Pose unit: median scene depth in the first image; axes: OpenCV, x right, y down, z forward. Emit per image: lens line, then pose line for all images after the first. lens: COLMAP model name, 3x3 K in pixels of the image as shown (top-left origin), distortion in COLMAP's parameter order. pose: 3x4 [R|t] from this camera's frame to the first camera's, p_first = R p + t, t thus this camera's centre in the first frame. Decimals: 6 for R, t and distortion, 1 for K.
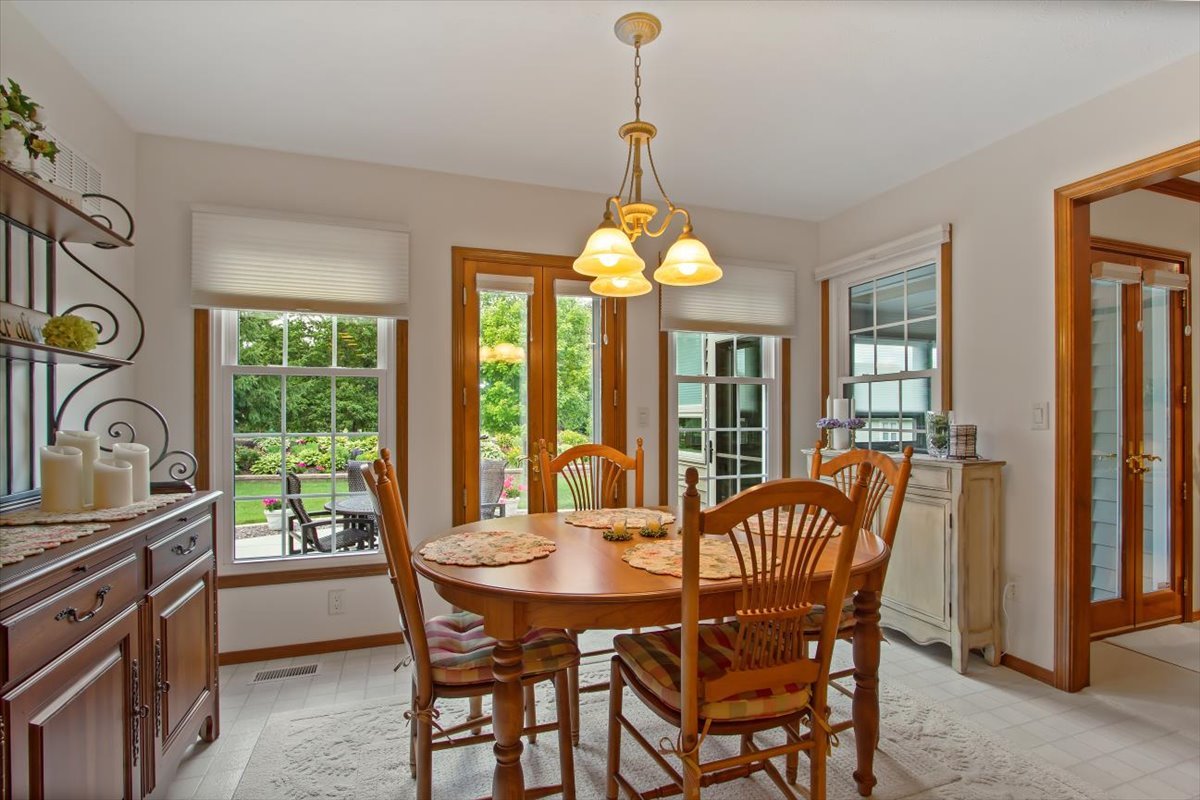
lens RADIAL K [[560.1, 0, 600.0], [0, 560.1, 406.0], [0, 0, 1]] dist [-0.020413, -0.000281]
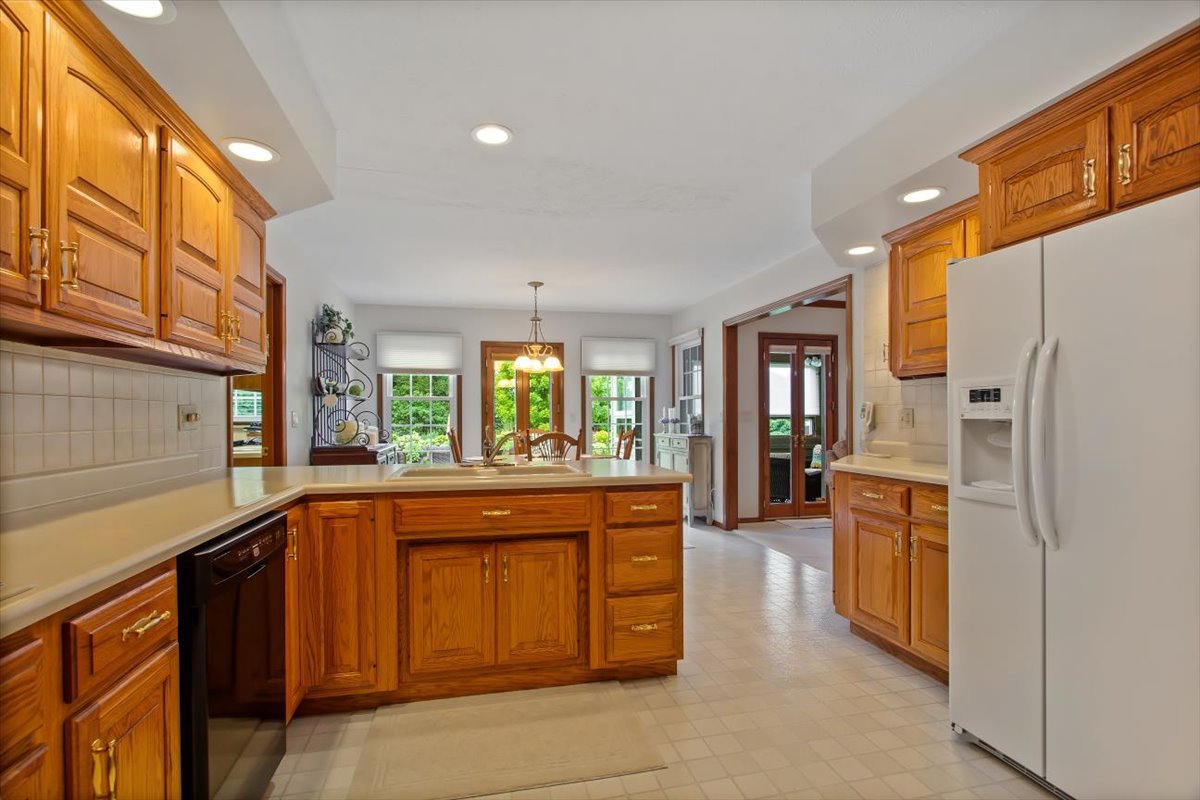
lens RADIAL K [[560.1, 0, 599.7], [0, 560.1, 409.1], [0, 0, 1]] dist [-0.020413, -0.000281]
pose [[0.994569, -0.004726, -0.103970, 0.447996], [0.004735, 0.999989, -0.000160, -0.012288], [0.103969, -0.000333, 0.994580, -1.200923]]
